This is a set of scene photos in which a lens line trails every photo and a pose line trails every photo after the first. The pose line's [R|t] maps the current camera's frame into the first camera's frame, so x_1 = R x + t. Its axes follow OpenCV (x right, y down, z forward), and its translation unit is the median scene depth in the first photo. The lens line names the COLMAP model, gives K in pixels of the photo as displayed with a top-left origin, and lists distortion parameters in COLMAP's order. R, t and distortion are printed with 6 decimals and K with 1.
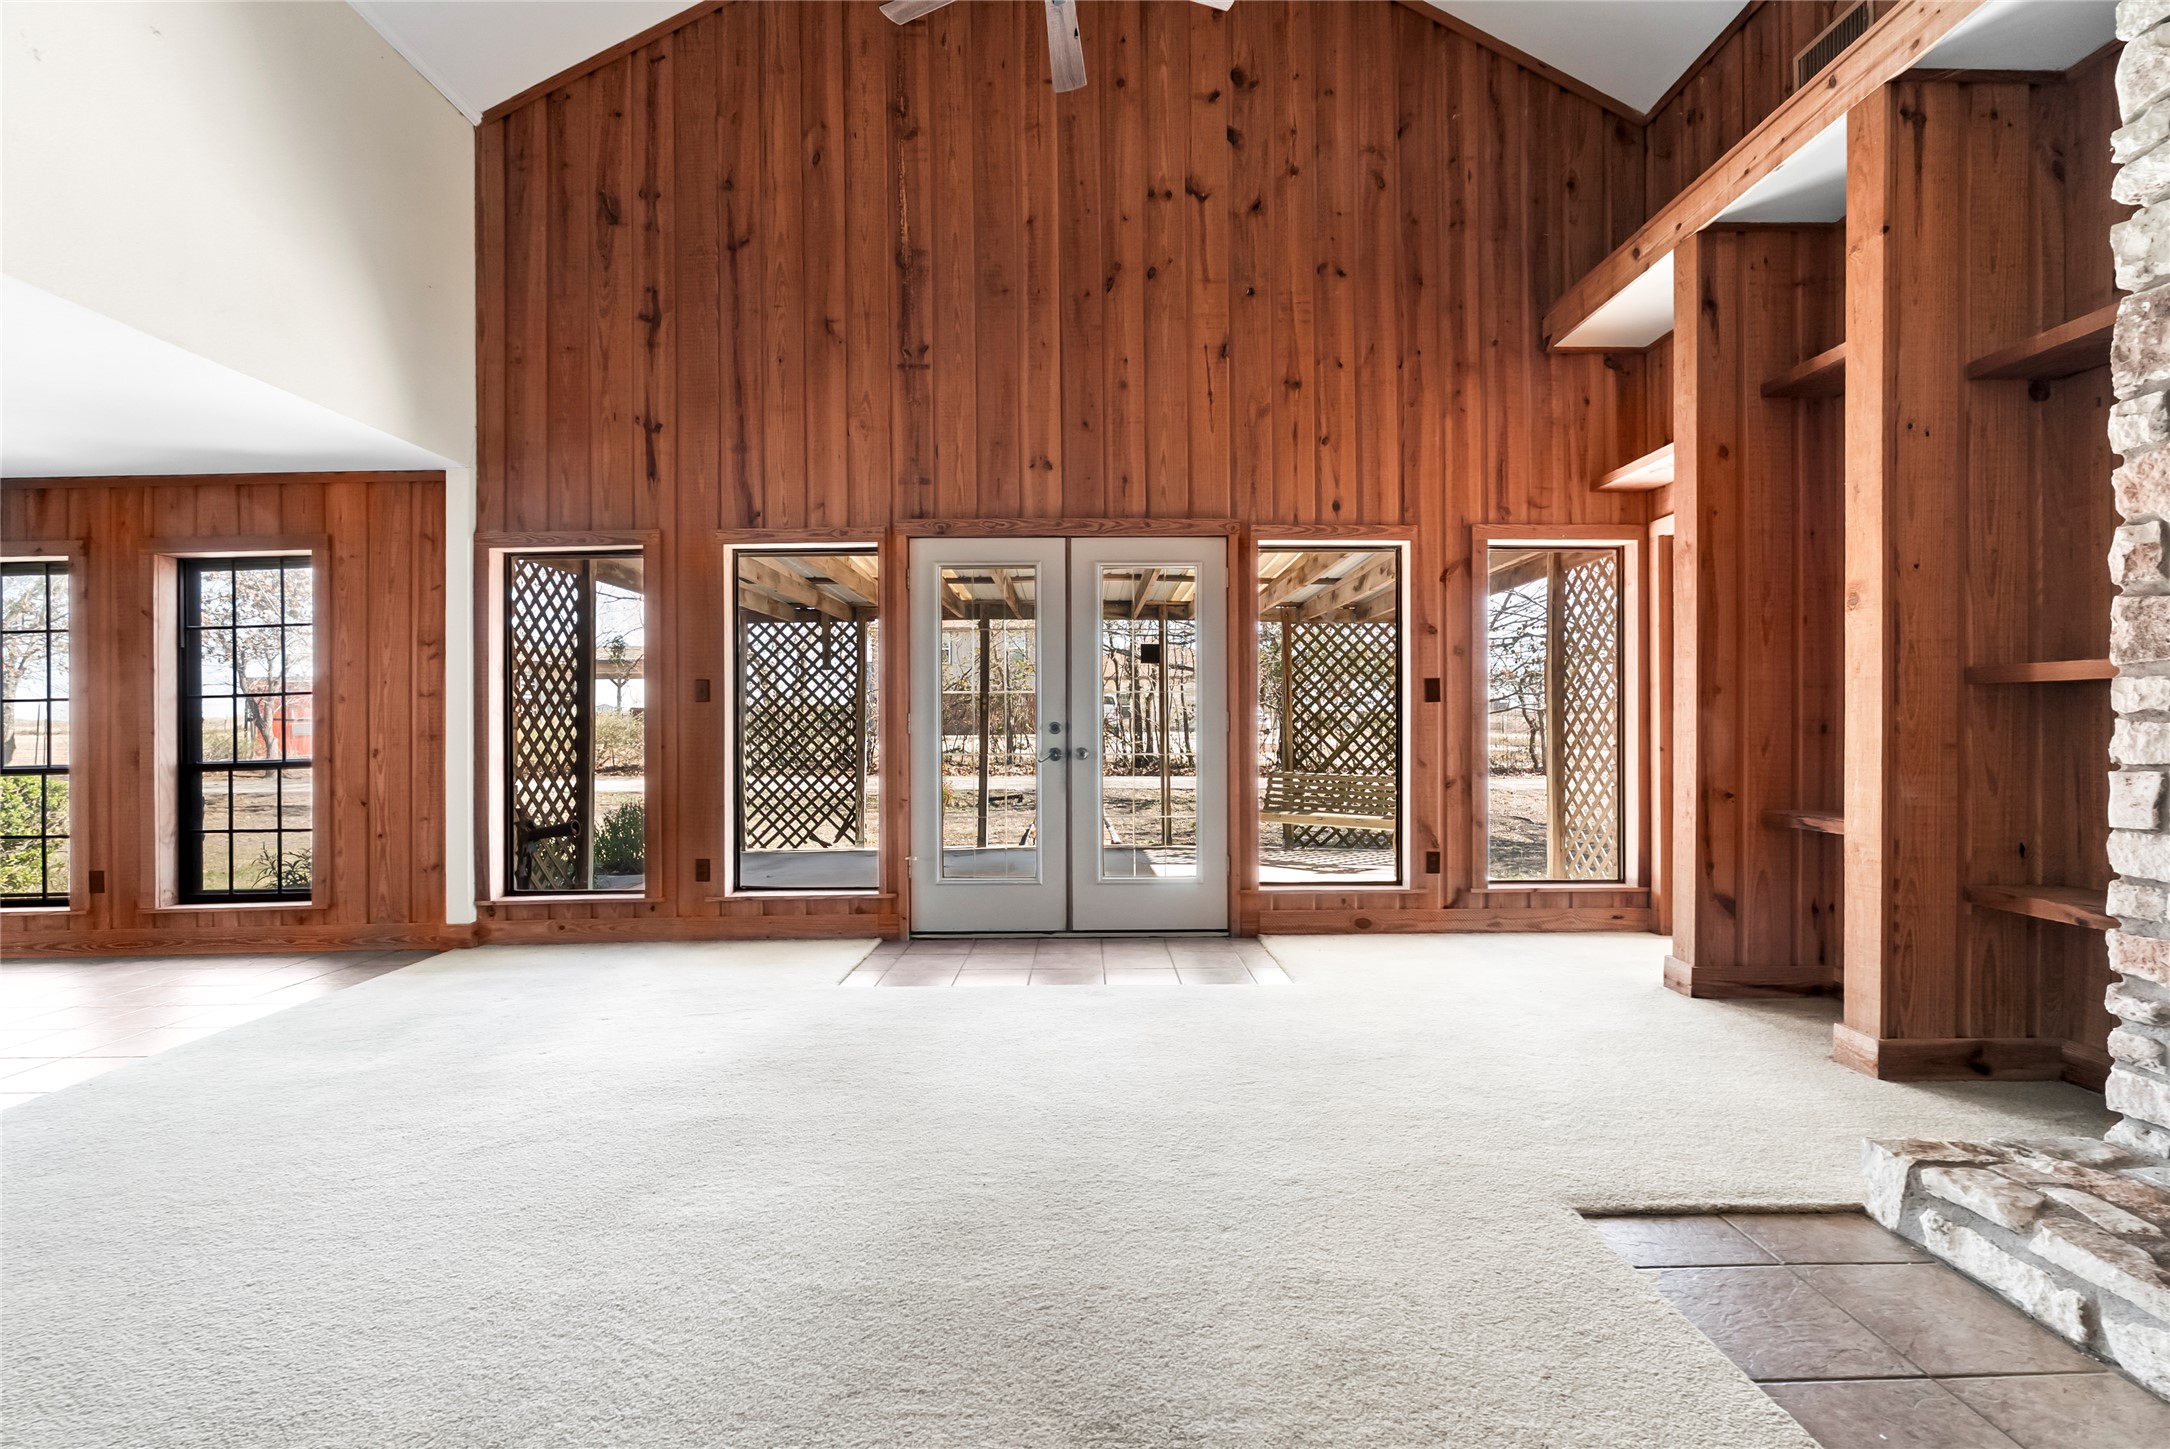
lens RADIAL K [[953.8, 0, 1089.5], [0, 953.8, 719.5], [0, 0, 1]] dist [-0.007060, 0.000625]
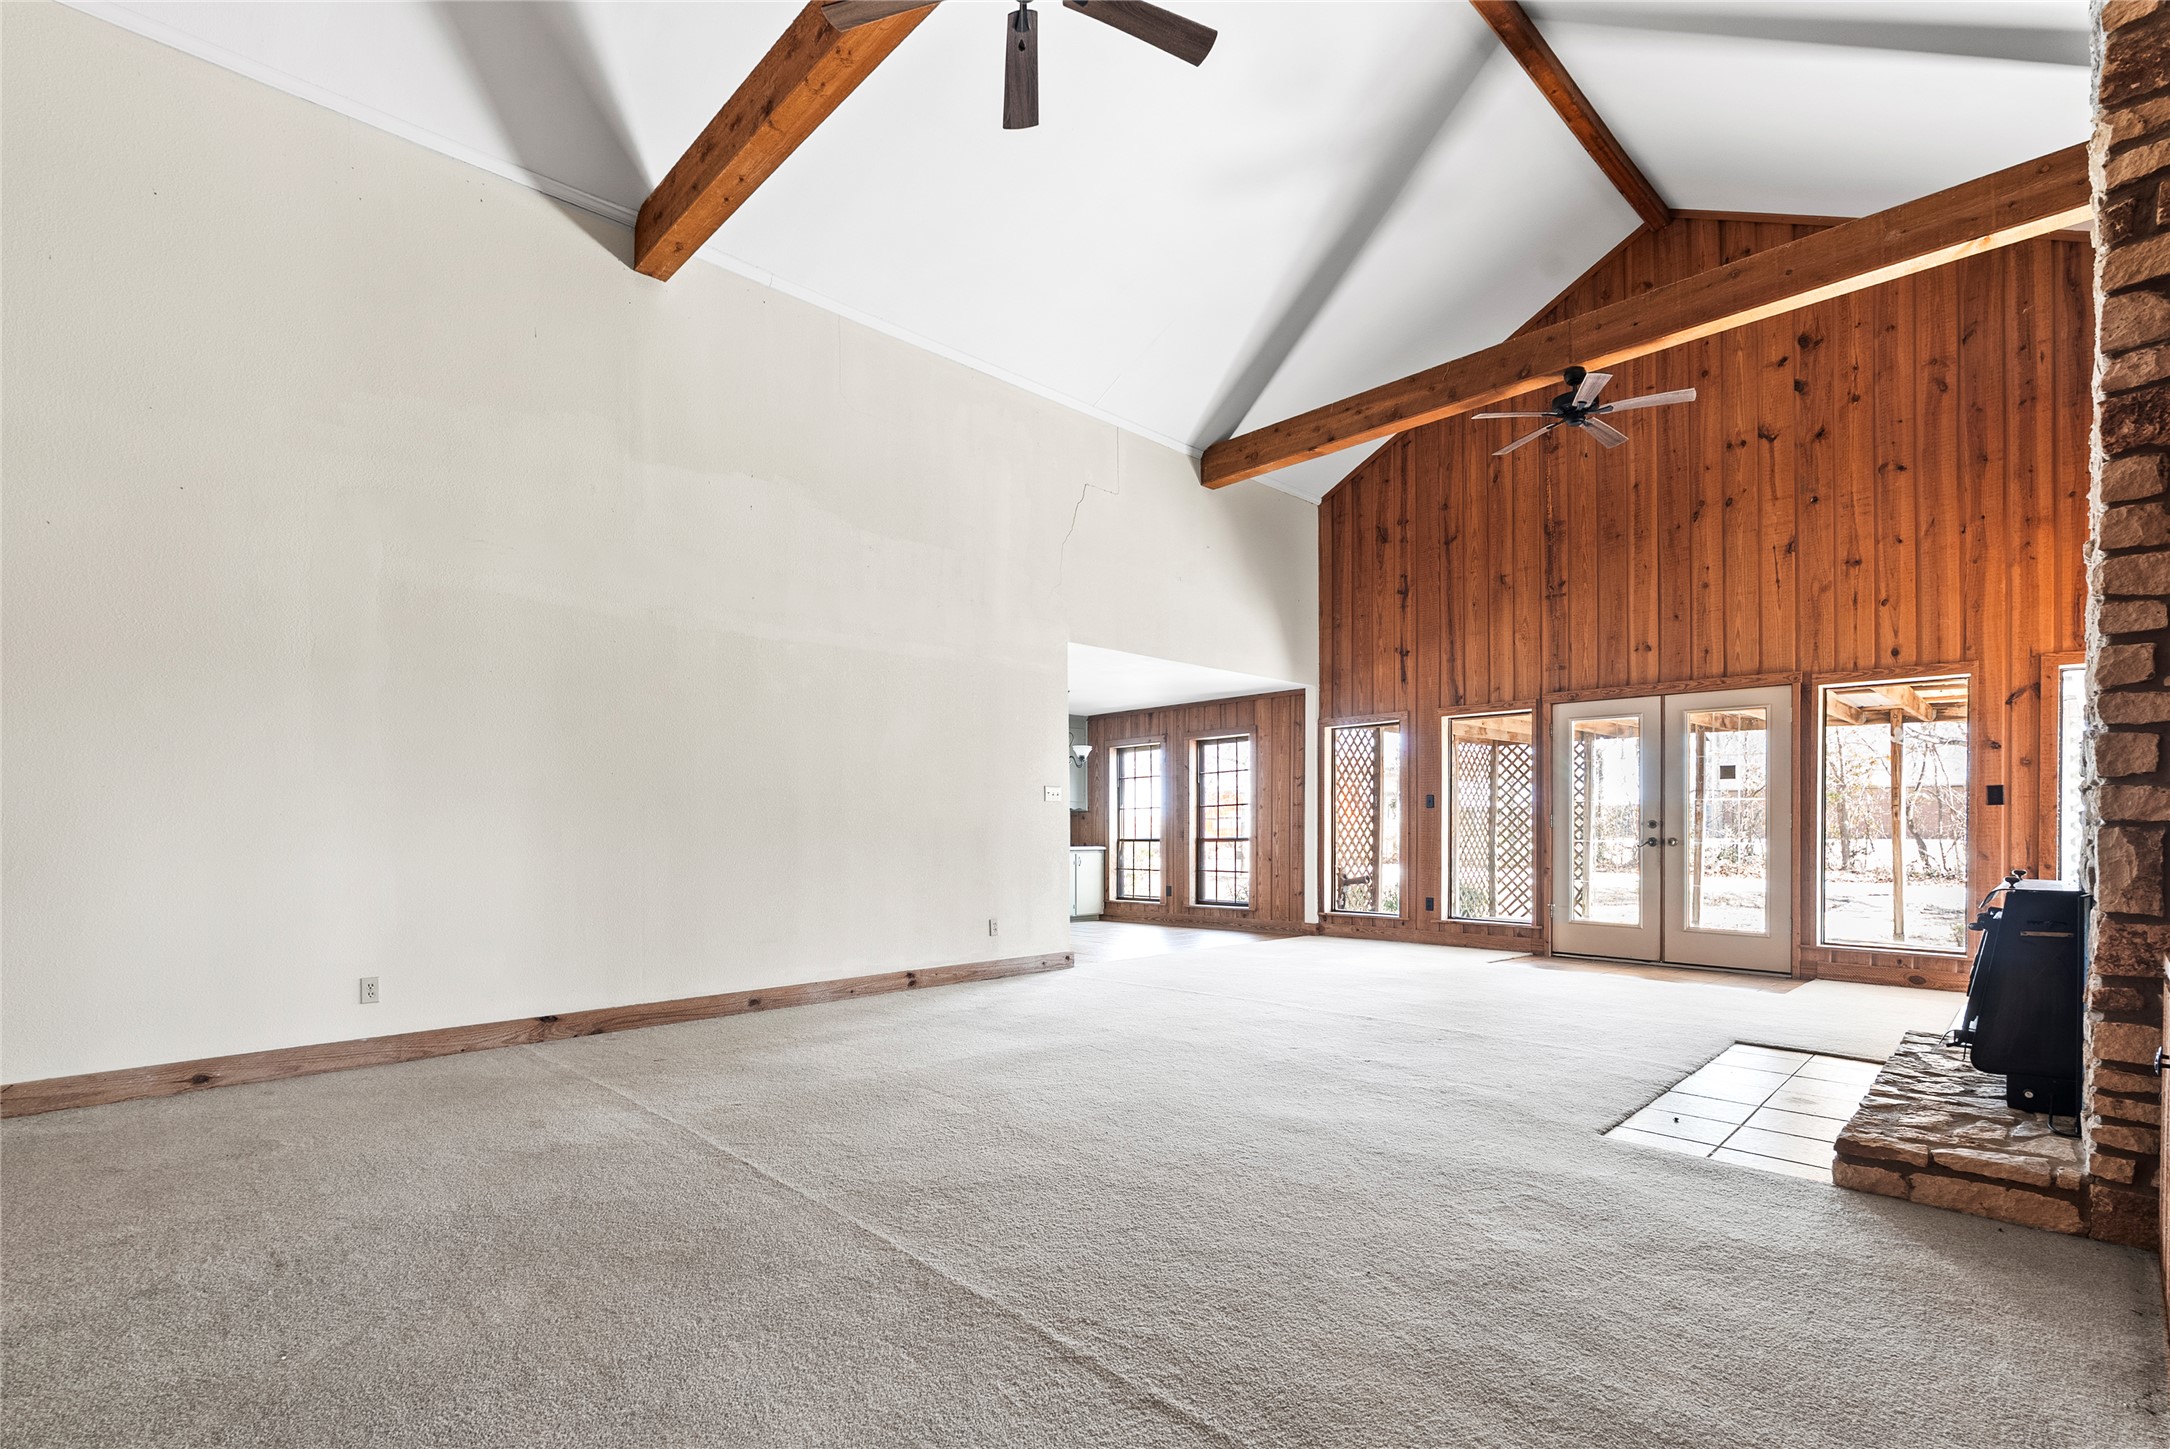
lens RADIAL K [[953.8, 0, 1100.5], [0, 953.8, 810.1], [0, 0, 1]] dist [-0.007060, 0.000625]
pose [[0.689872, -0.002389, -0.723928, 0.440782], [-0.005022, 0.999955, -0.008085, 0.003273], [0.723914, 0.009213, 0.689828, -0.641145]]
